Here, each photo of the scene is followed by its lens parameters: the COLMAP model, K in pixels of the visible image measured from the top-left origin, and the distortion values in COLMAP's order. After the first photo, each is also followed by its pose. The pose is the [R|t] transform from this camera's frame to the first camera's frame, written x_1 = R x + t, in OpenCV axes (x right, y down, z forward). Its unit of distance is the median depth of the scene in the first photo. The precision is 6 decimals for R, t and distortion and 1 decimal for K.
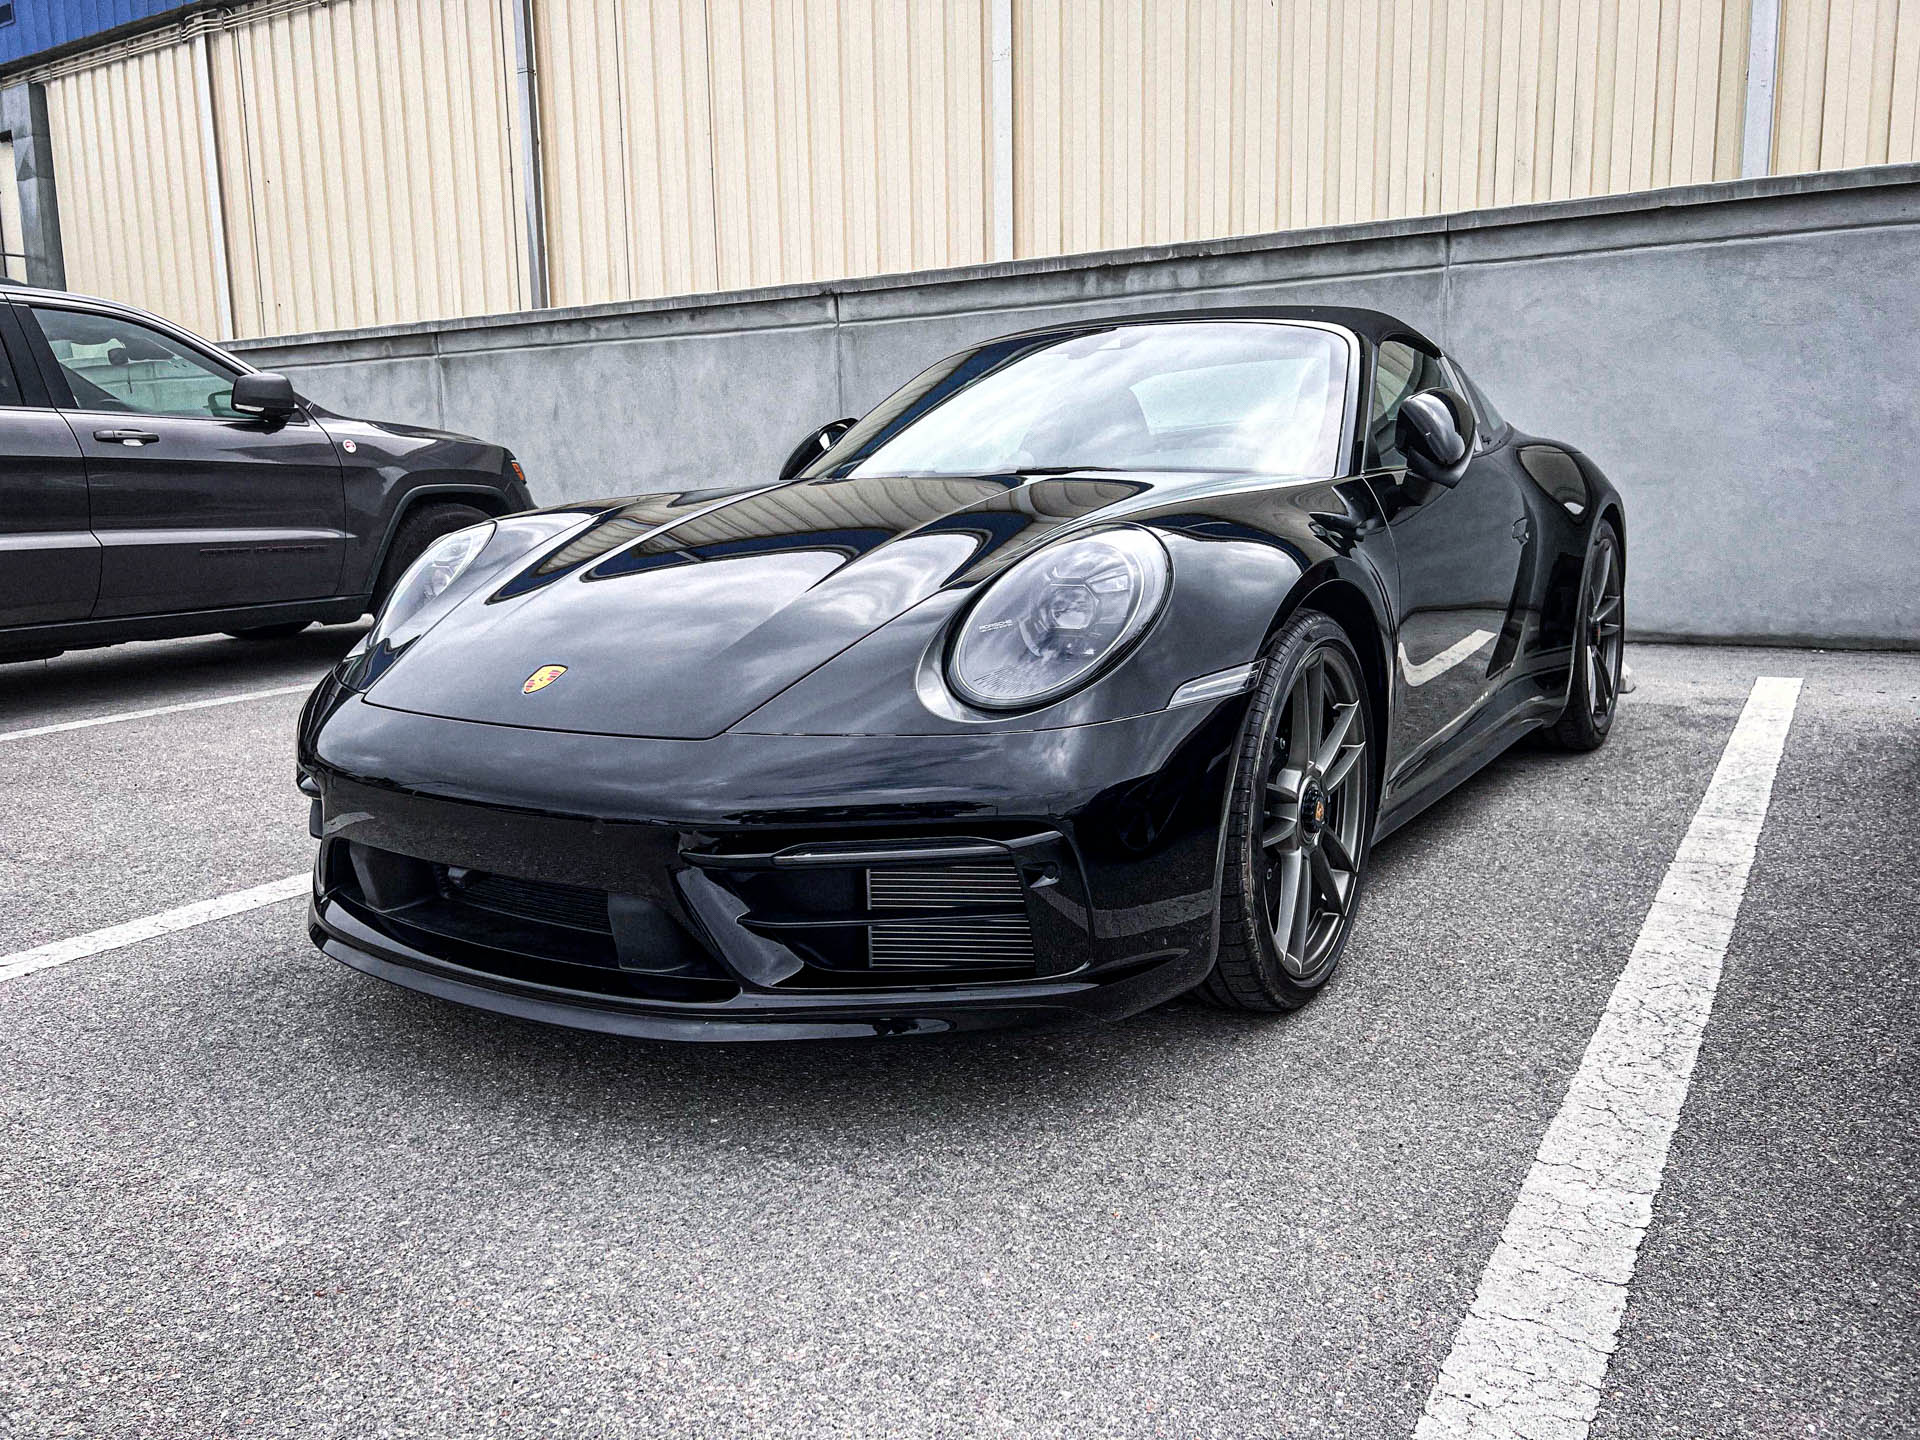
lens RADIAL K [[1672.5, 0, 960.0], [0, 1672.5, 720.0], [0, 0, 1]] dist [0.097135, -0.170769]
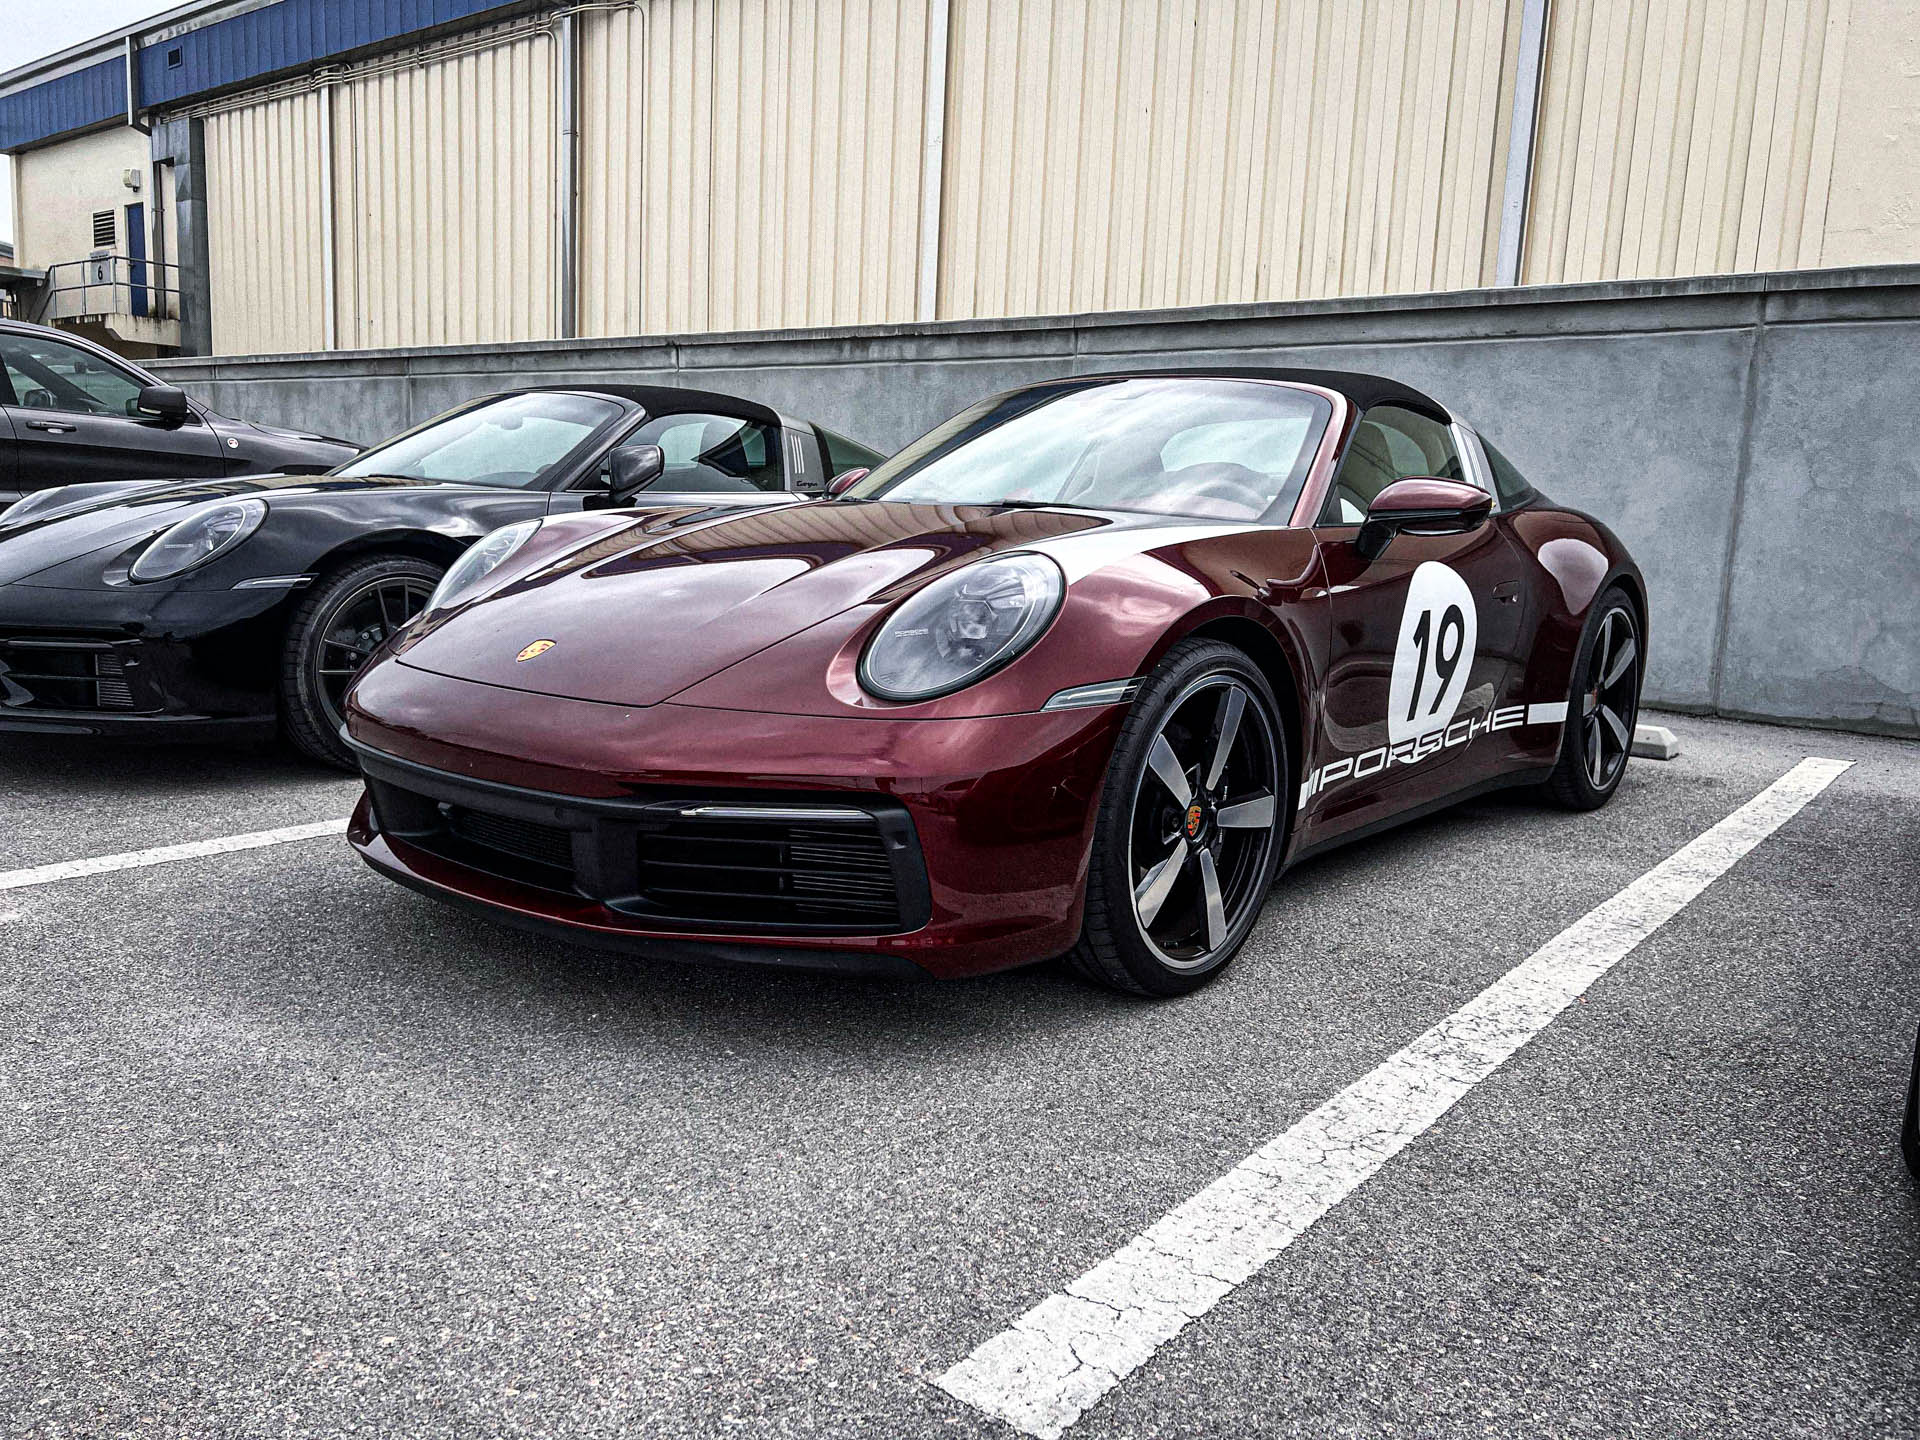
lens RADIAL K [[1563.8, 0, 957.5], [0, 1563.8, 771.0], [0, 0, 1]] dist [0.088253, -0.131588]
pose [[0.994279, 0.074595, -0.076450, 0.144585], [-0.072812, 0.997011, 0.025851, 0.010132], [0.078150, -0.020136, 0.996738, -0.094195]]
